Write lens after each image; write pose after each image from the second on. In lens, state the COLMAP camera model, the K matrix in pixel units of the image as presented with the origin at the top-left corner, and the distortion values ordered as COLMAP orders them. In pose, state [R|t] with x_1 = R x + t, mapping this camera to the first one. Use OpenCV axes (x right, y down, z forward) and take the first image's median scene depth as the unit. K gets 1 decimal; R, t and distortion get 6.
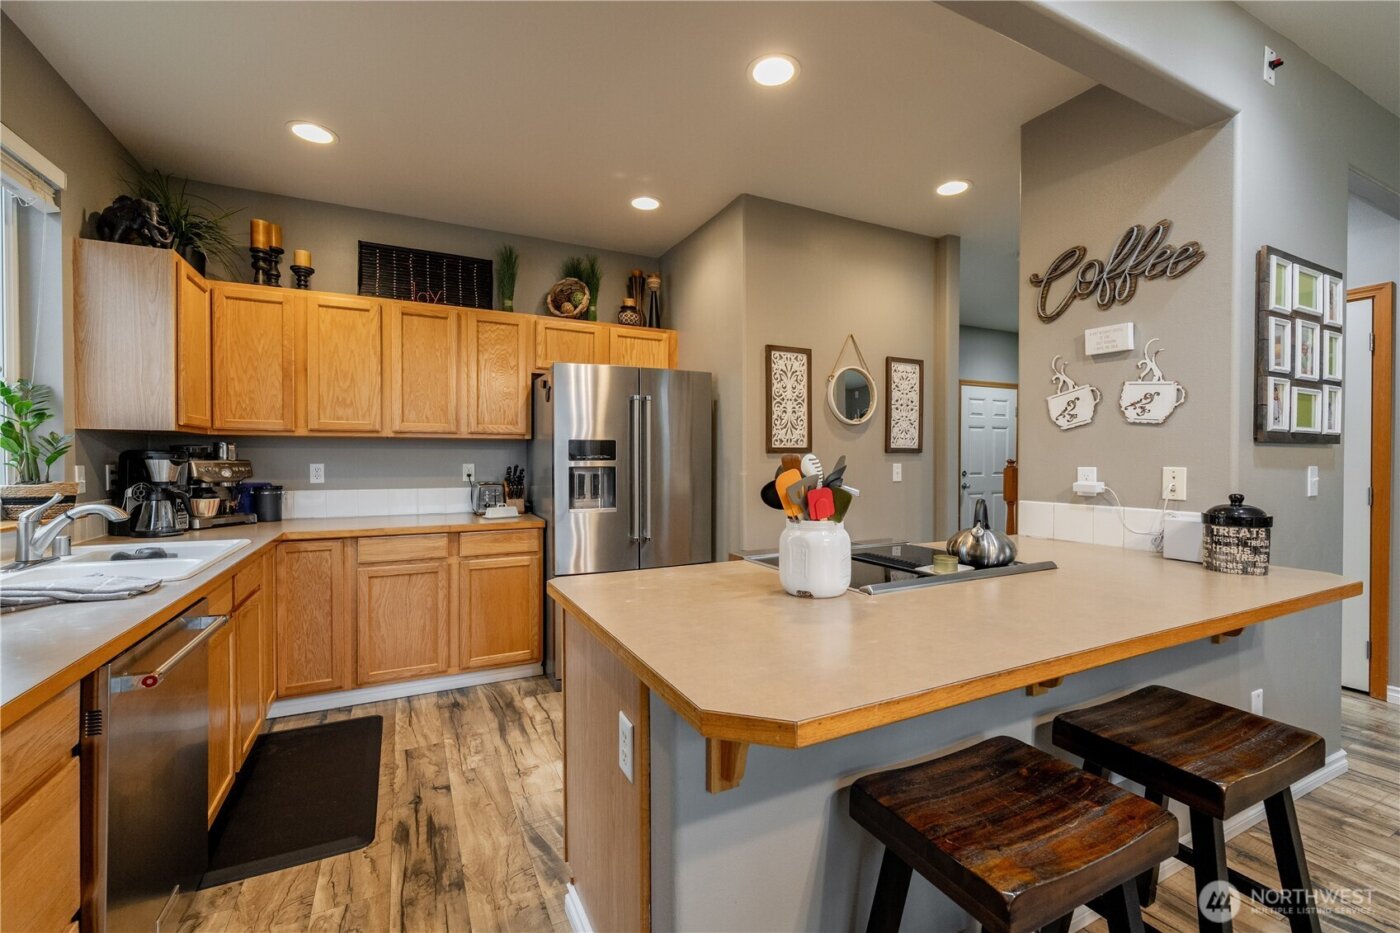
lens RADIAL K [[573.1, 0, 710.2], [0, 573.1, 462.9], [0, 0, 1]] dist [-0.002923, 0.000348]
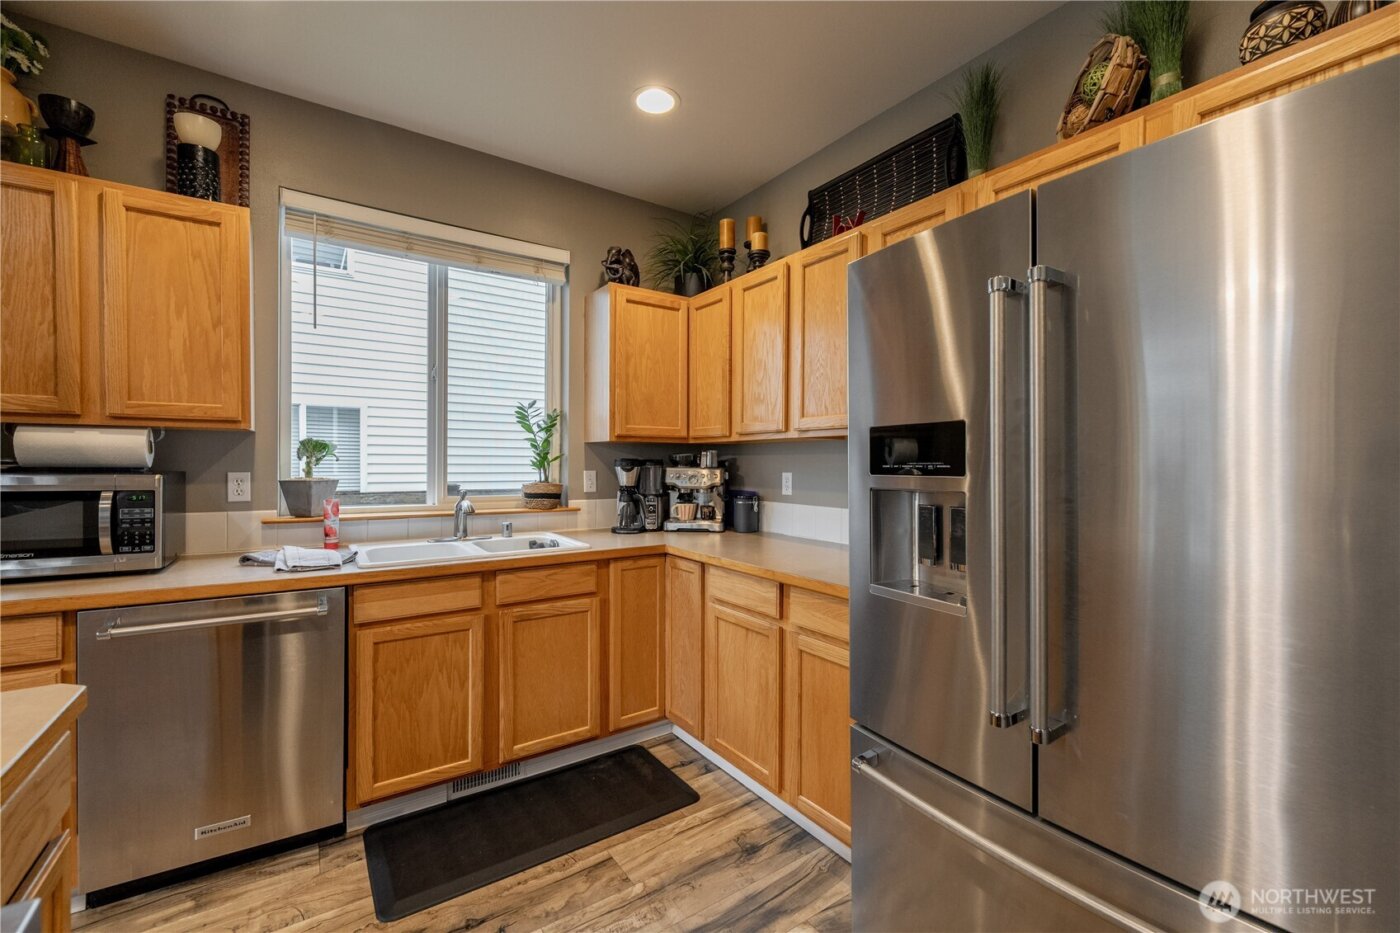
lens RADIAL K [[573.1, 0, 702.6], [0, 573.1, 469.3], [0, 0, 1]] dist [-0.002923, 0.000348]
pose [[0.112390, 0.011321, -0.993600, 0.178978], [-0.011158, 0.999886, 0.010131, -0.011178], [0.993601, 0.009948, 0.112504, 0.843859]]
